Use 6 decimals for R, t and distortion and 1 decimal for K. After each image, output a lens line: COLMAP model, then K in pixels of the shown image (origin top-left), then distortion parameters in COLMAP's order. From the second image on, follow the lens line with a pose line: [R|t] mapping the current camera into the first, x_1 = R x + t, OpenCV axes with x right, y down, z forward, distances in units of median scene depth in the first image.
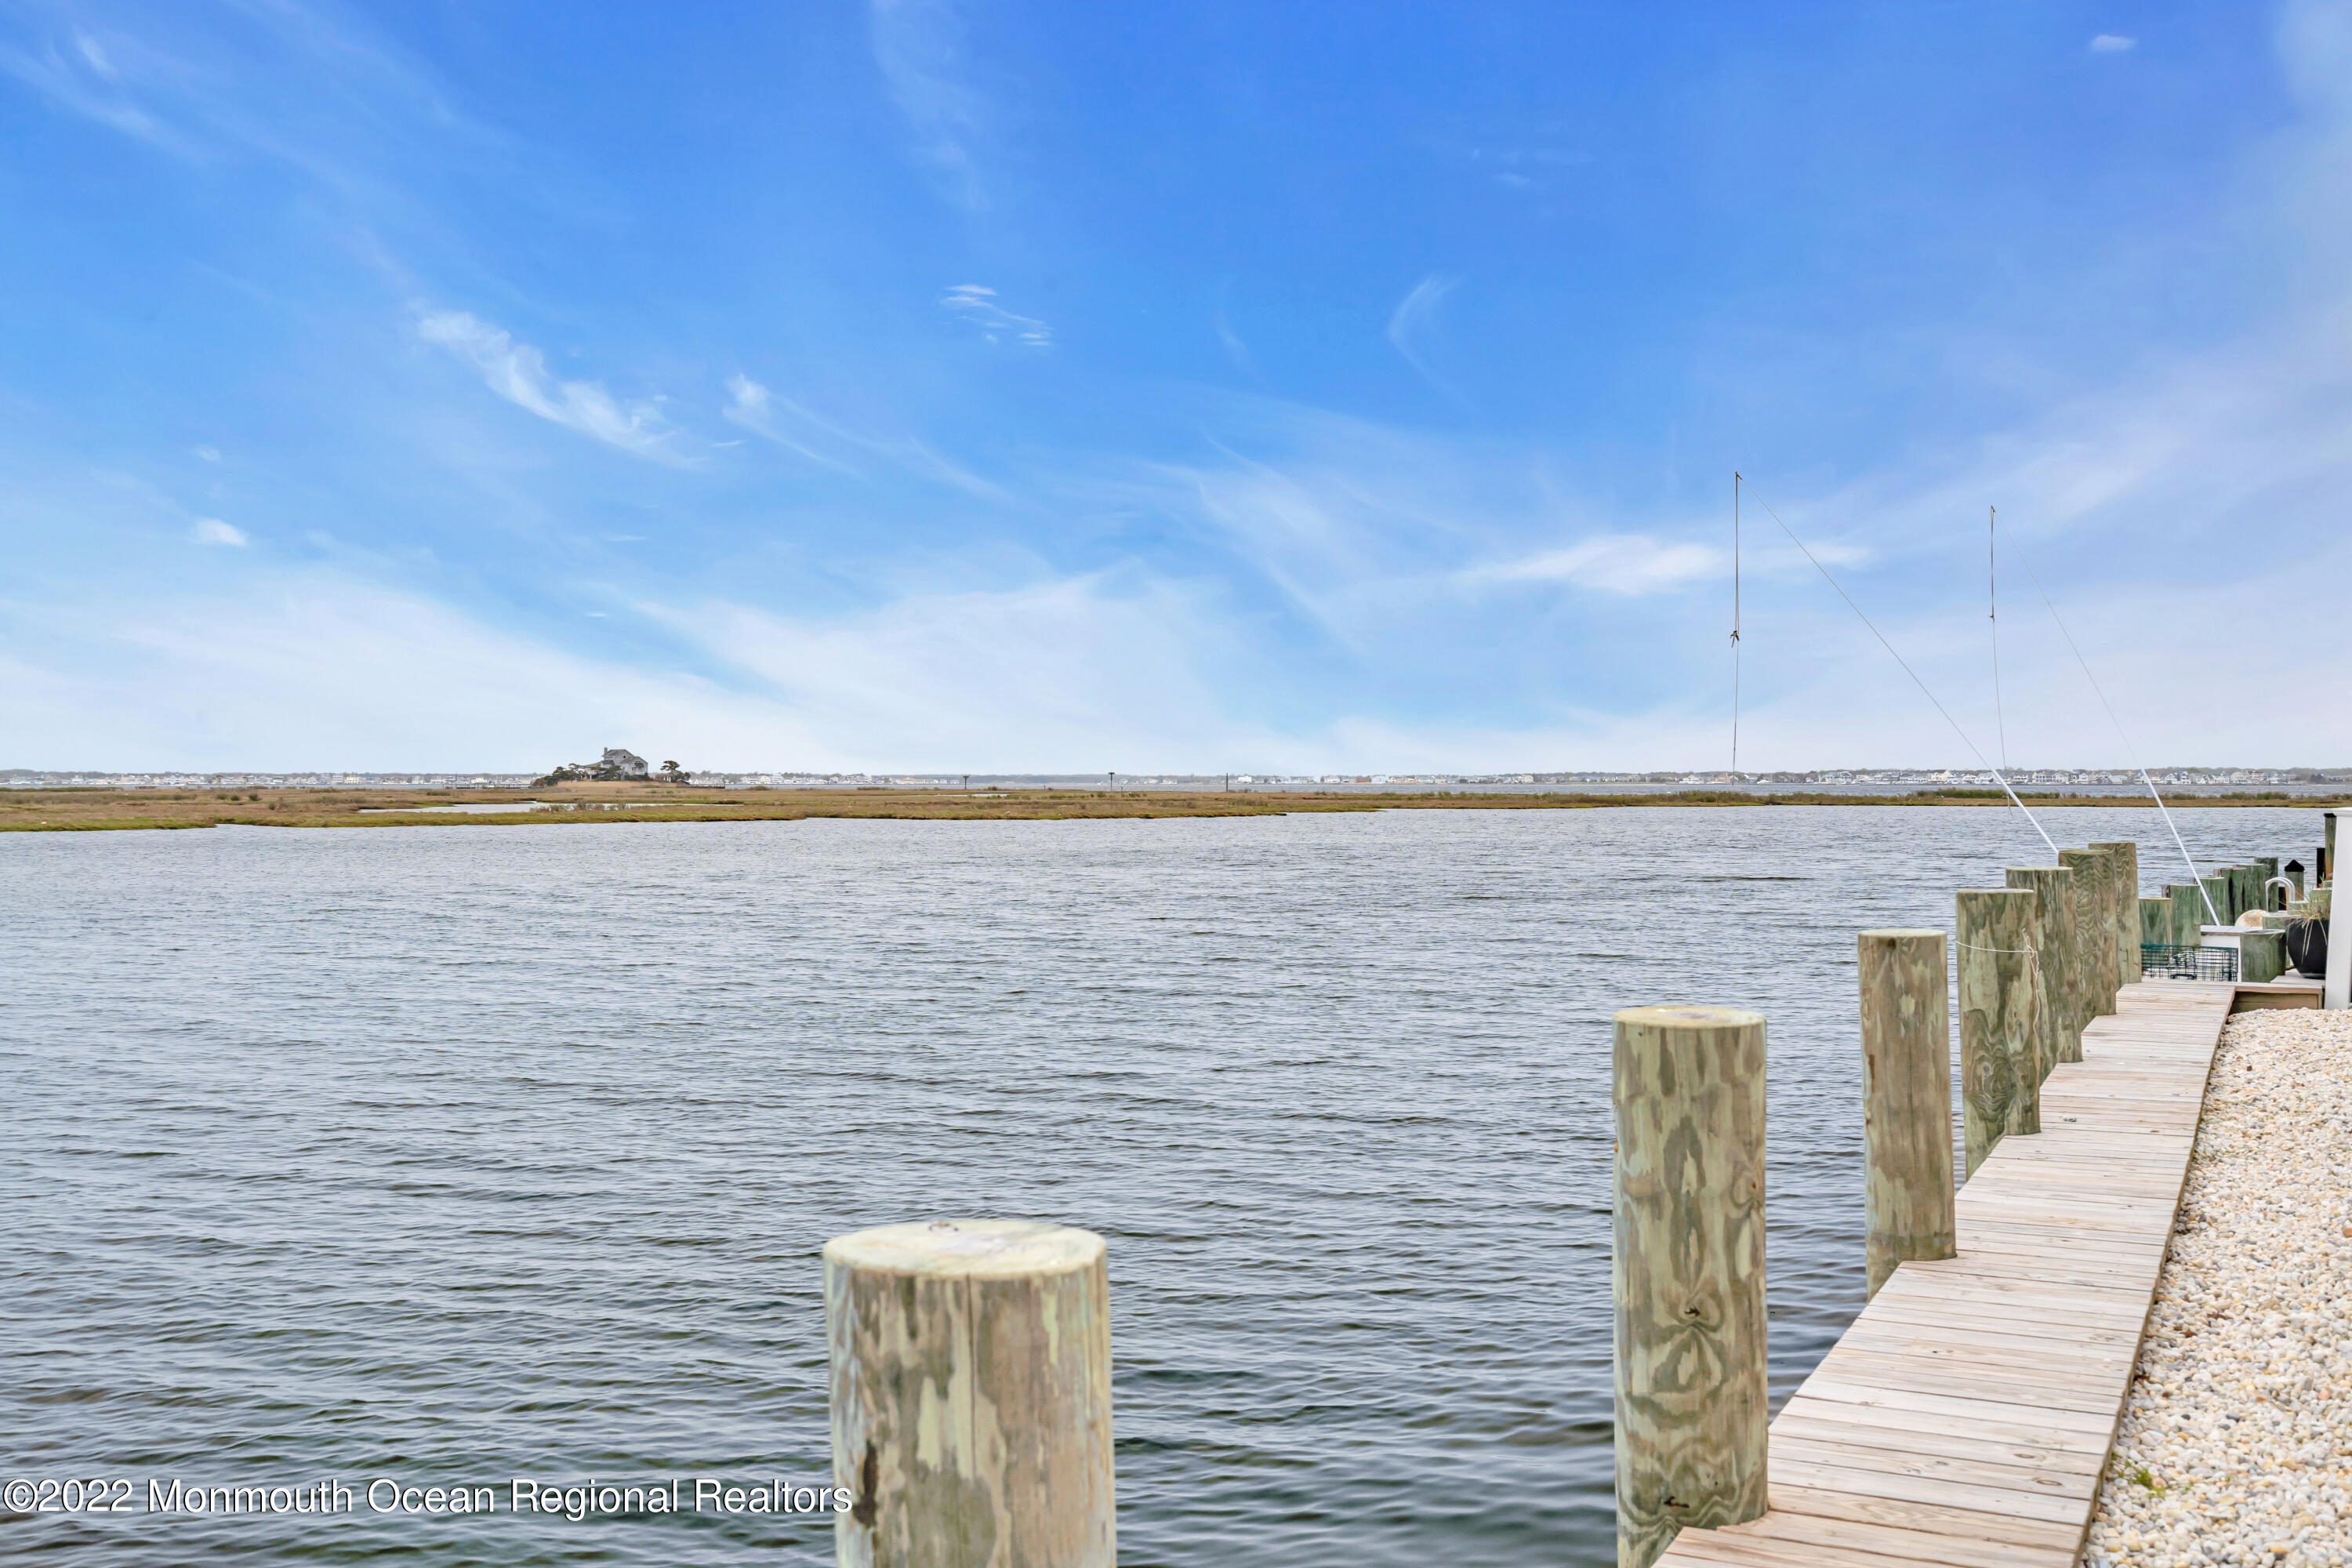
lens RADIAL K [[2312.5, 0, 1176.0], [0, 2312.5, 784.0], [0, 0, 1]] dist [-0.002953, 0.013964]
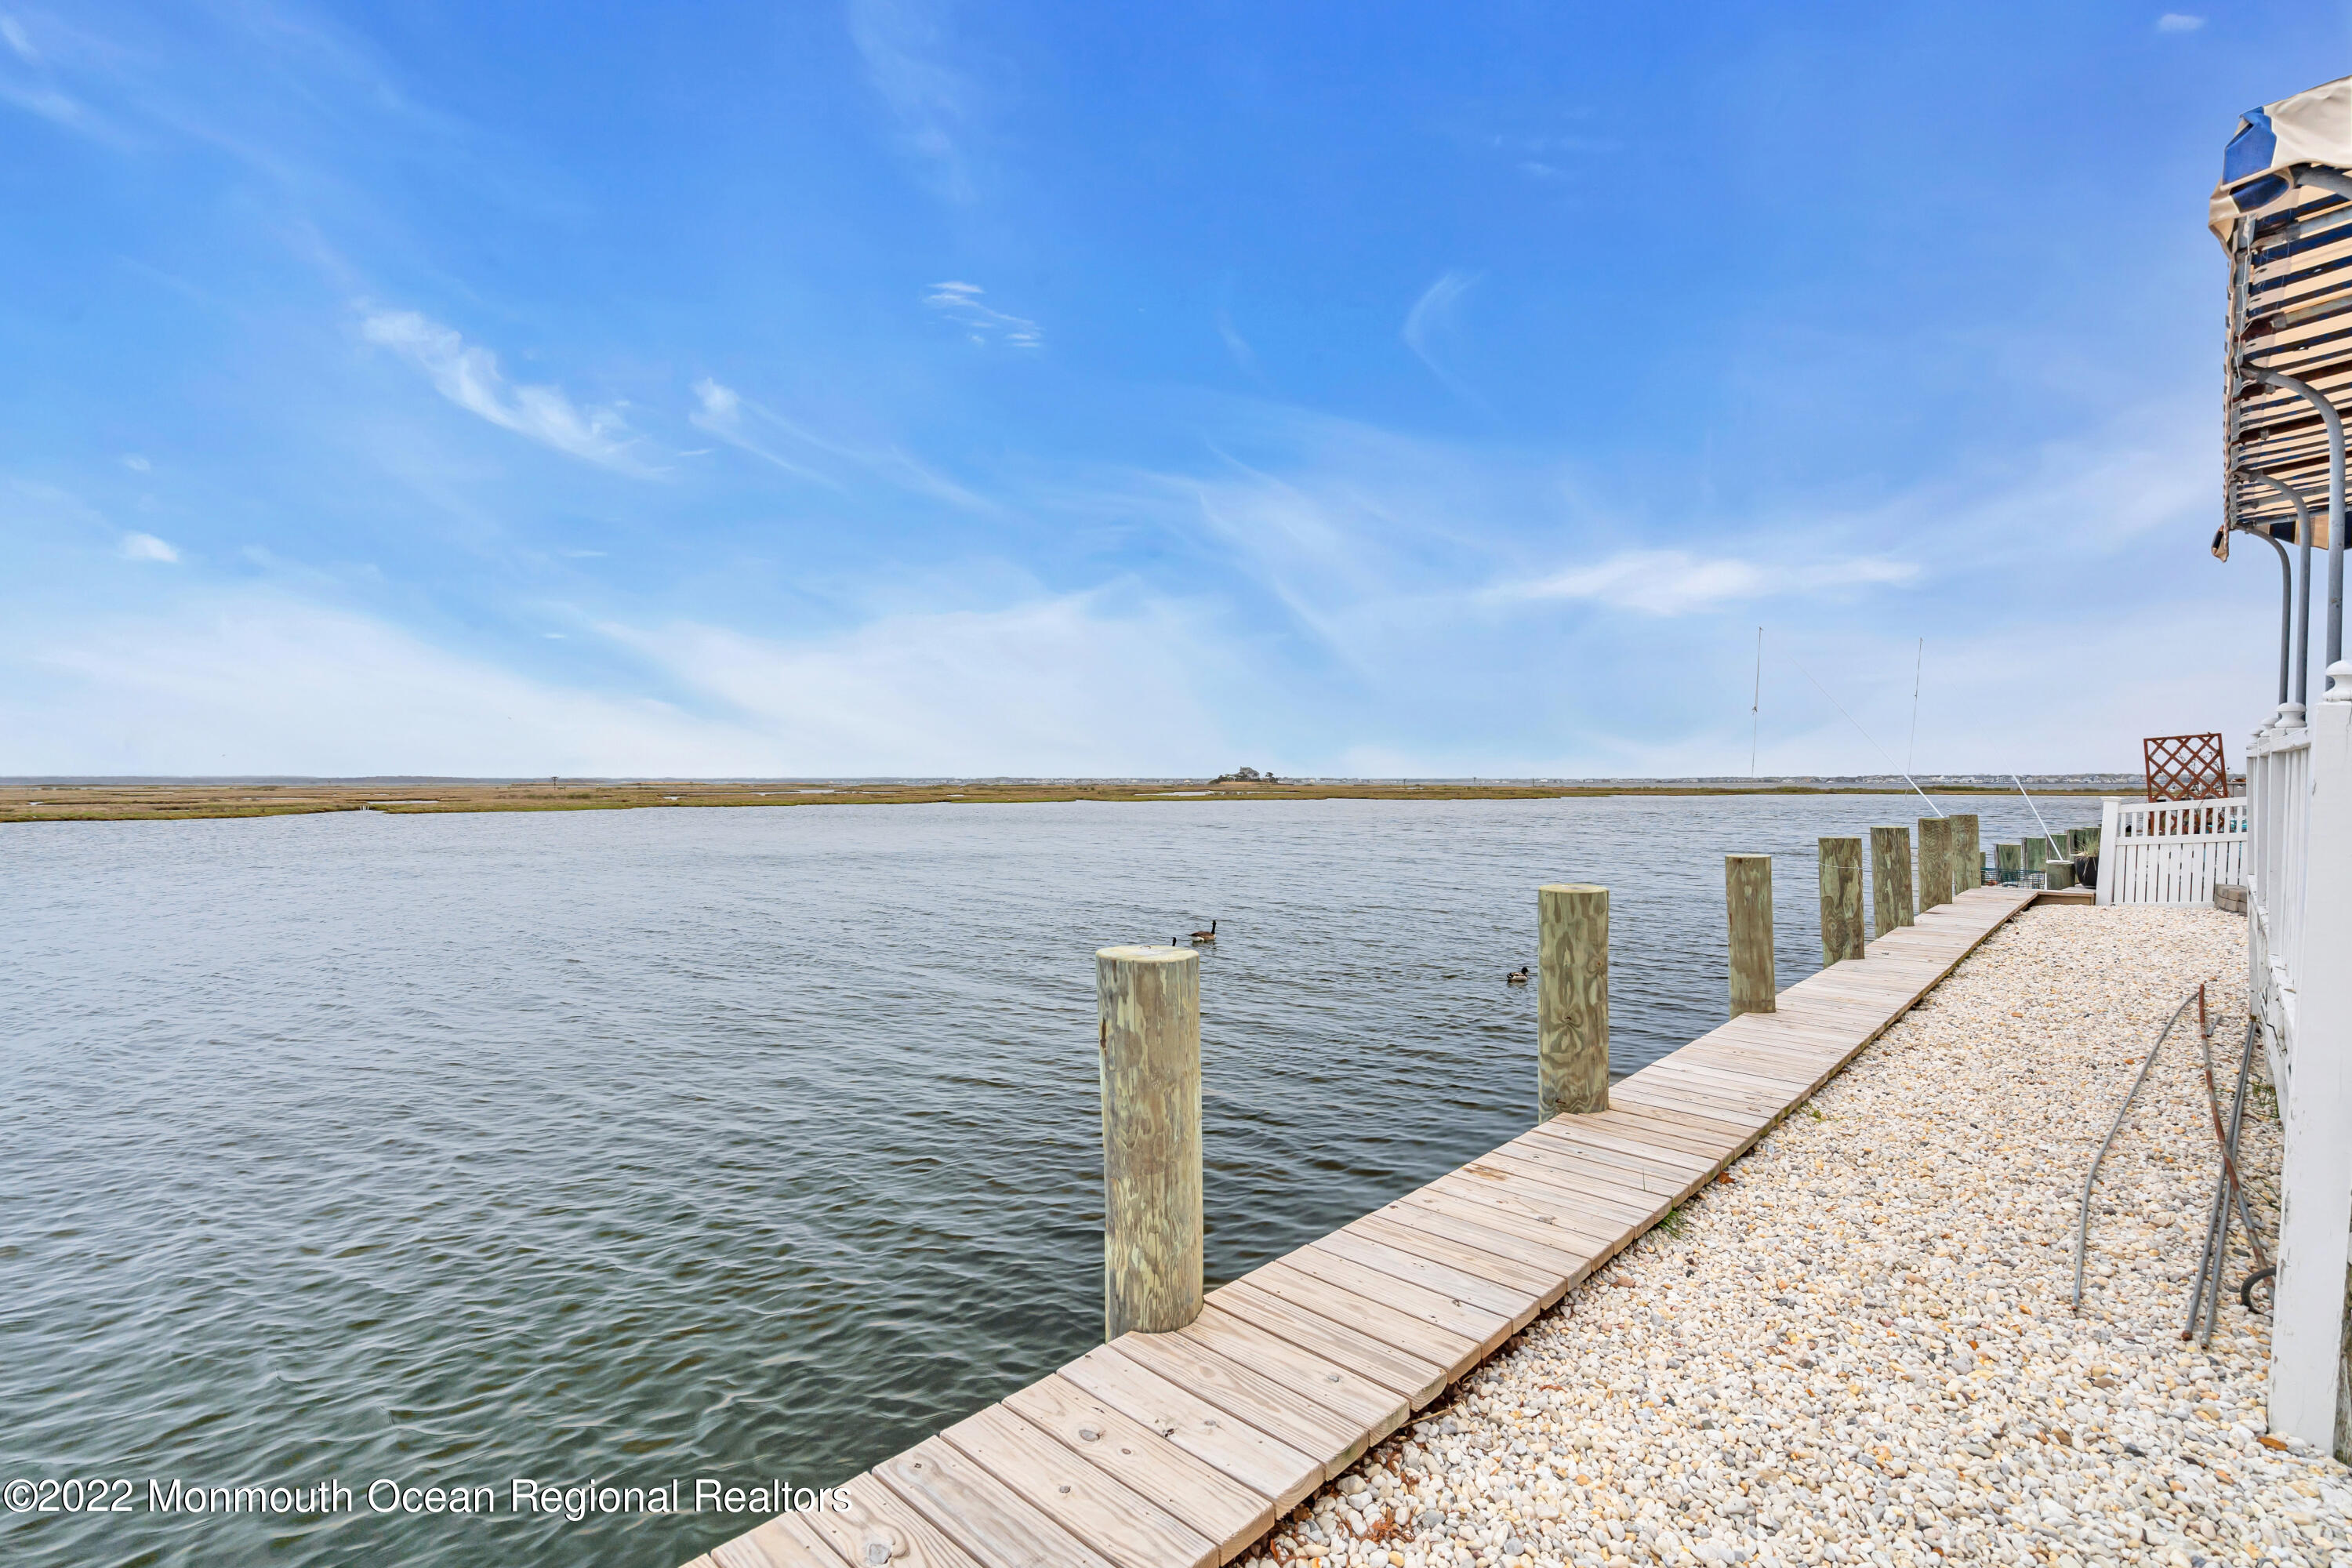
lens RADIAL K [[1064.0, 0, 1178.6], [0, 1064.0, 784.2], [0, 0, 1]] dist [-0.003652, 0.000691]
pose [[0.955409, 0.000267, -0.295285, 0.163678], [0.000040, 0.999999, 0.001032, -0.002182], [0.295285, -0.000998, 0.955409, -0.107052]]
